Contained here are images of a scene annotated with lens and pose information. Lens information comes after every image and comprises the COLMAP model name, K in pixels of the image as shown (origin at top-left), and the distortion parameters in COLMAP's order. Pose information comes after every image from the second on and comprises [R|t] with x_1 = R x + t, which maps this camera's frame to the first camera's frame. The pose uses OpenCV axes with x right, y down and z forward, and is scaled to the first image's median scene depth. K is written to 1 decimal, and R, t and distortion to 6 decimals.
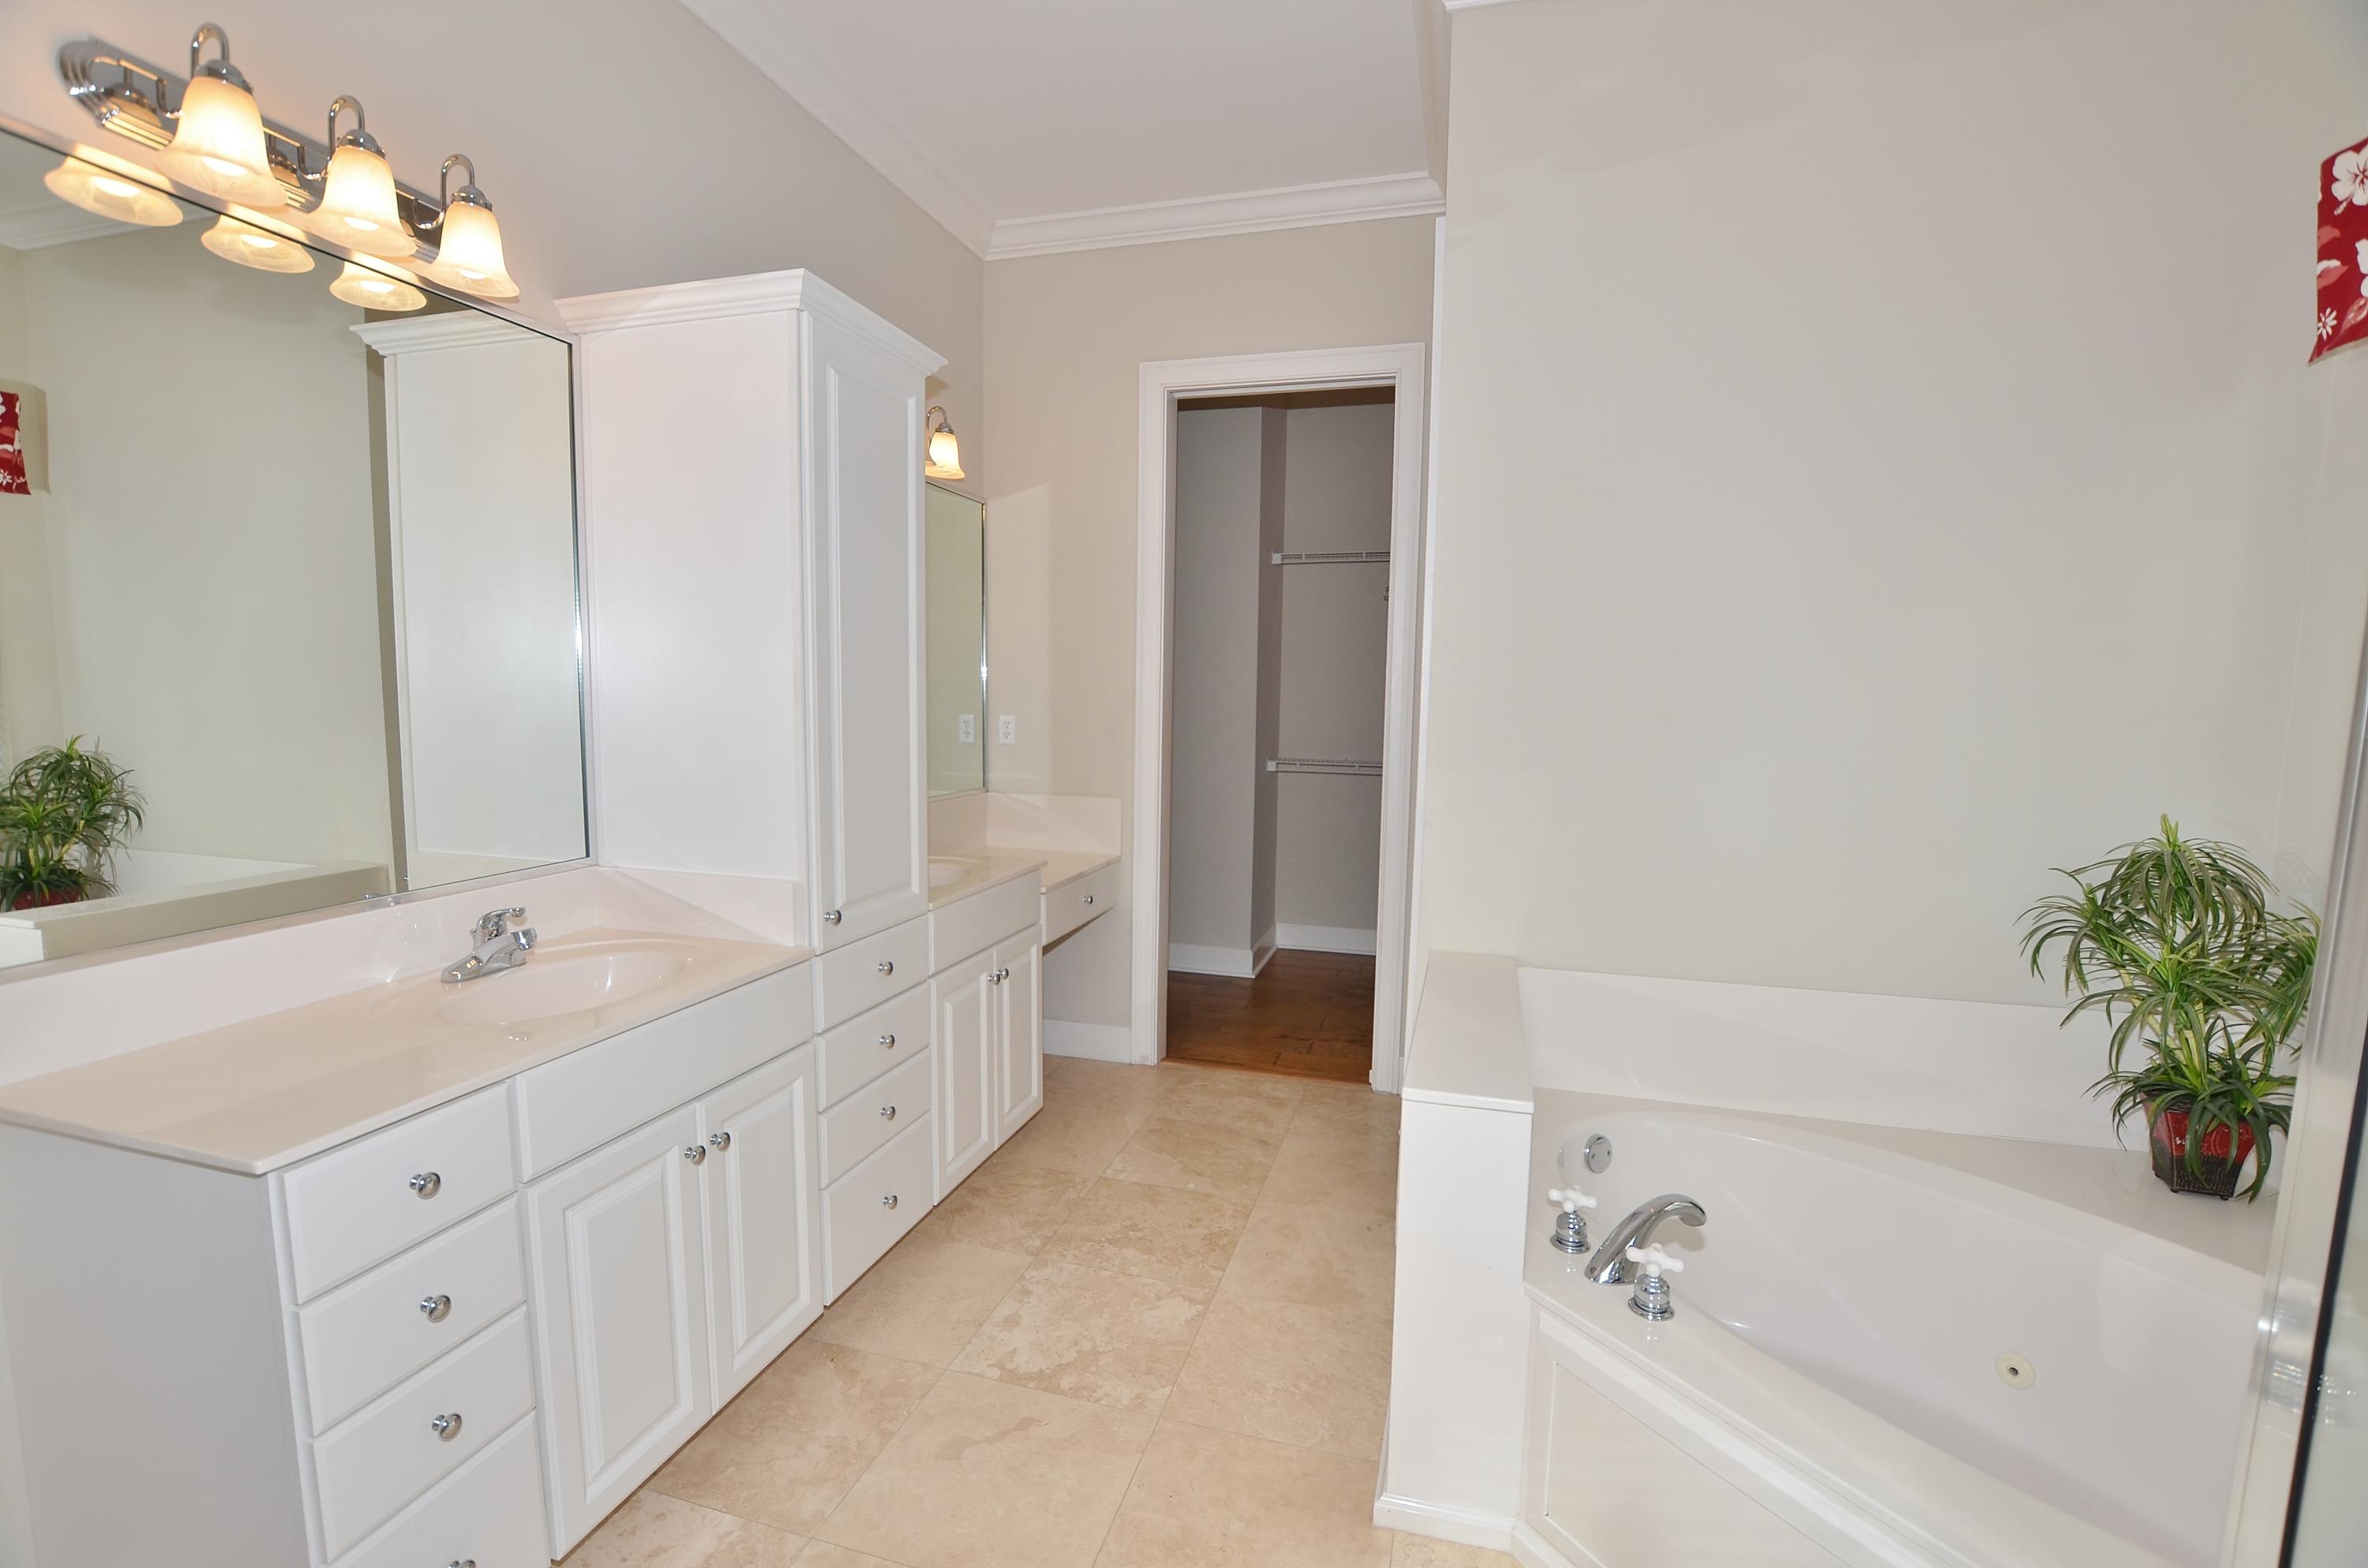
lens RADIAL K [[1033.8, 0, 1183.7], [0, 1033.8, 786.3], [0, 0, 1]] dist [-0.021106, -0.000285]
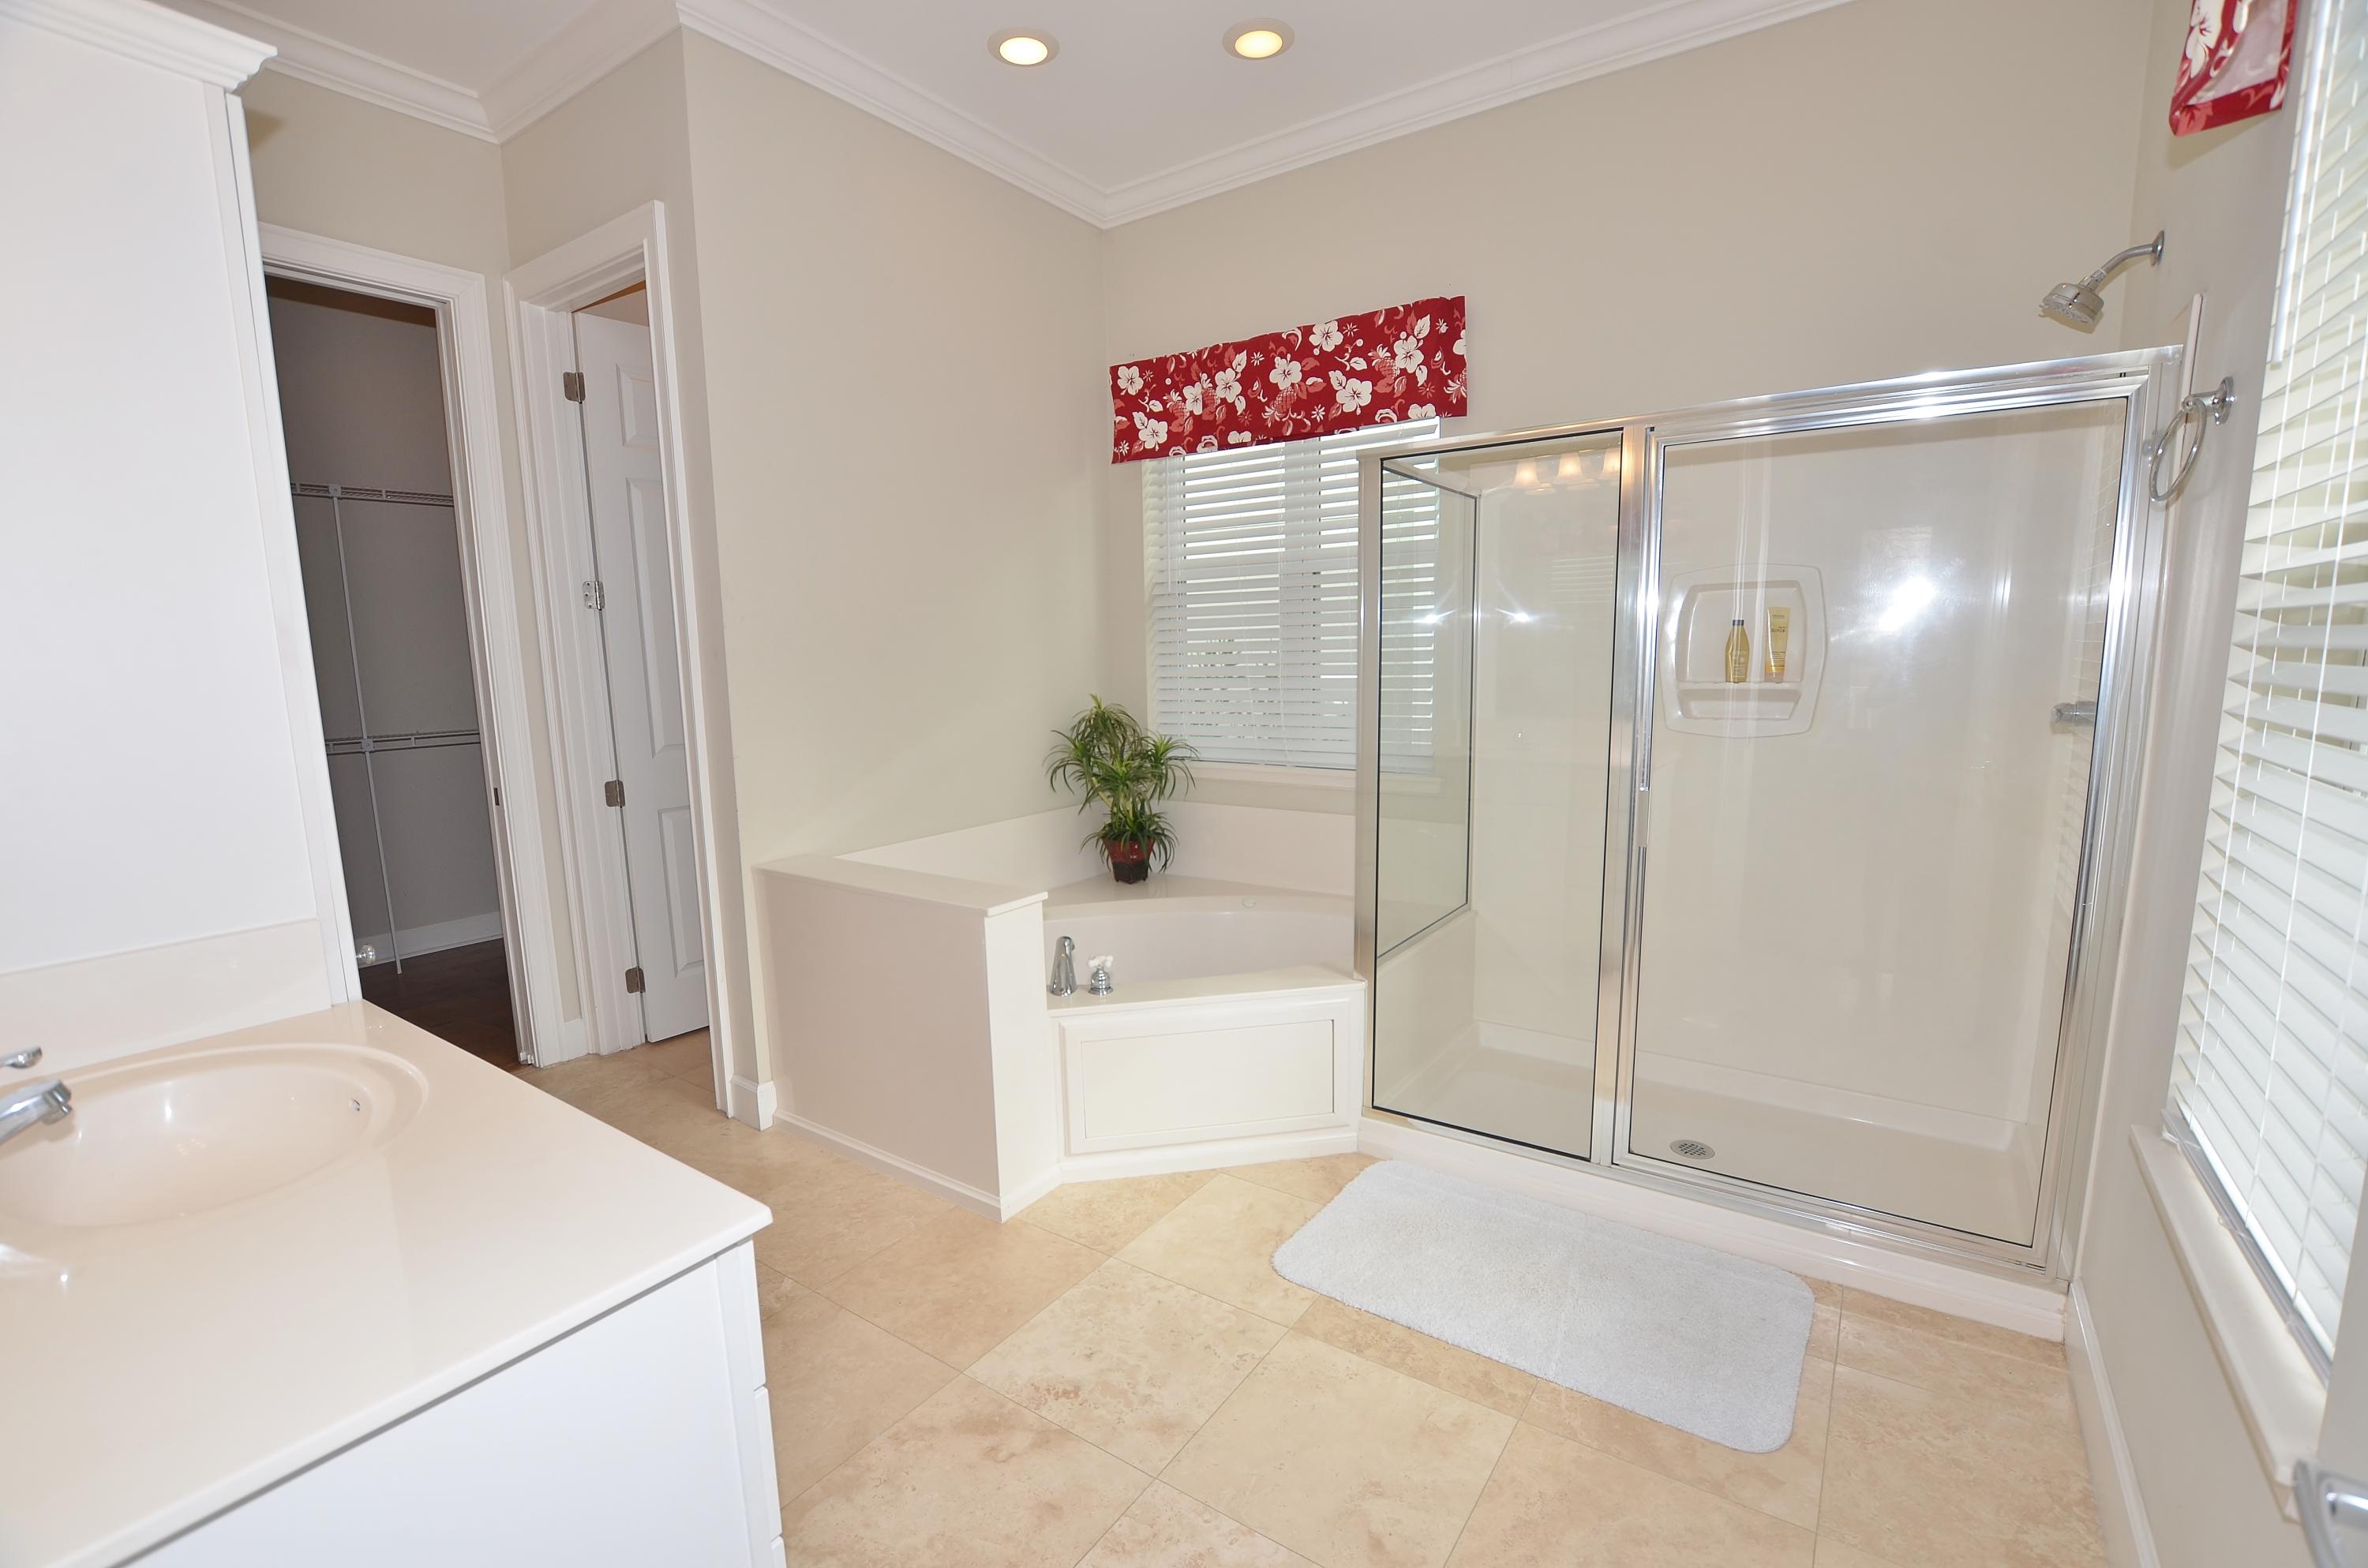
lens RADIAL K [[1033.8, 0, 1183.6], [0, 1033.8, 793.3], [0, 0, 1]] dist [-0.021106, -0.000285]
pose [[0.313997, -0.158954, 0.936023, -0.903058], [0.116051, 0.984918, 0.128327, -0.020255], [-0.942304, 0.068333, 0.327709, 0.228052]]
